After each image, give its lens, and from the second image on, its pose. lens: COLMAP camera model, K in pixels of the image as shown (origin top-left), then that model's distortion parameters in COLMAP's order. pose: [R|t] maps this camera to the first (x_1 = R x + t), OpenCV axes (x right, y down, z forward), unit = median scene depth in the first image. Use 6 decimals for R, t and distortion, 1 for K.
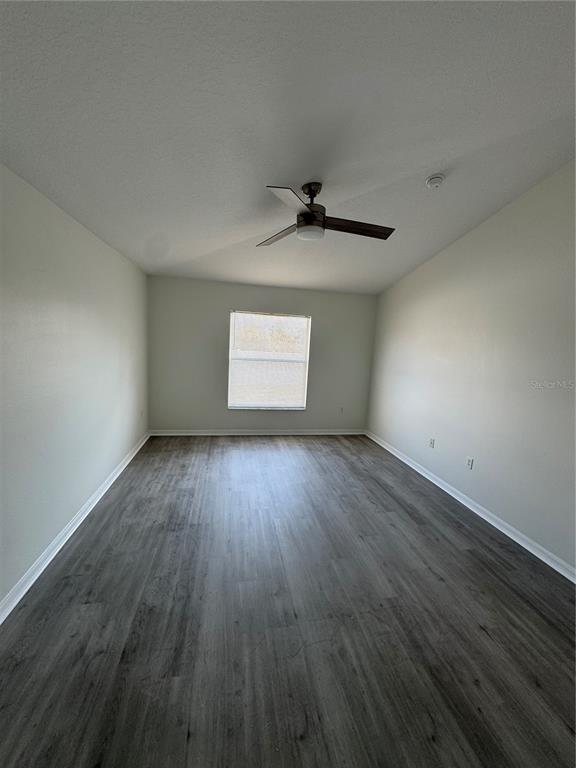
lens RADIAL K [[308.1, 0, 289.3], [0, 308.1, 383.9], [0, 0, 1]] dist [-0.002631, 0.000463]
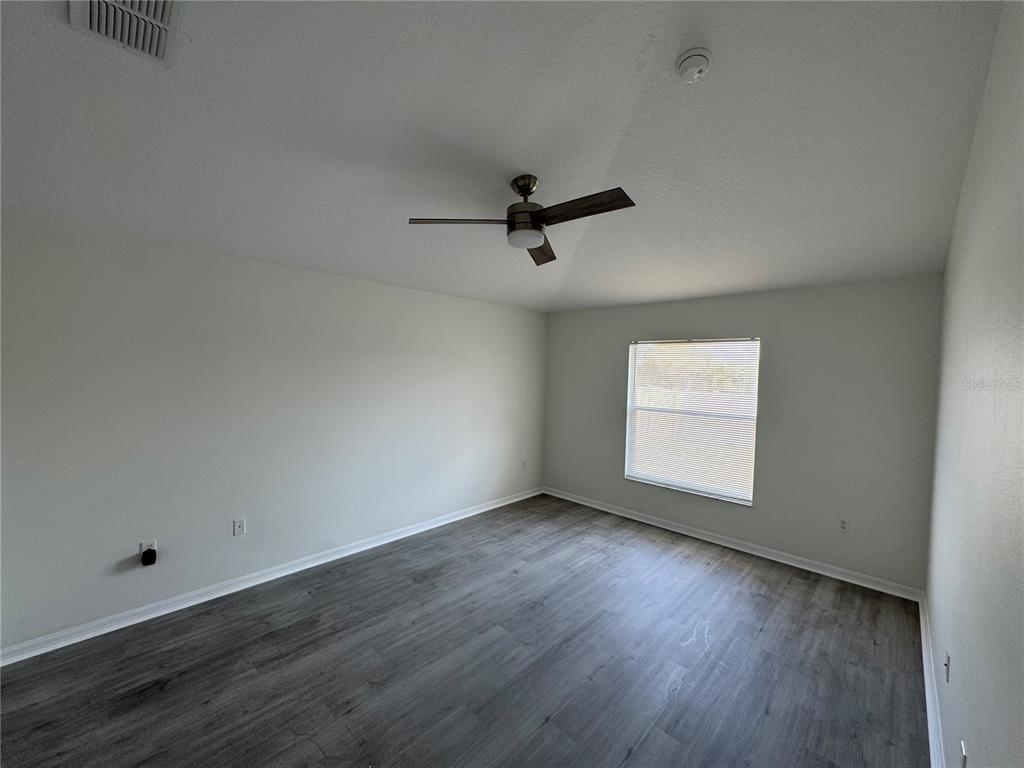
lens RADIAL K [[410.8, 0, 513.4], [0, 410.8, 387.0], [0, 0, 1]] dist [-0.002631, 0.000463]
pose [[0.569122, -0.006032, -0.822231, 0.500634], [-0.104000, 0.991414, -0.079259, -0.029621], [0.815650, 0.130620, 0.563608, 0.264784]]
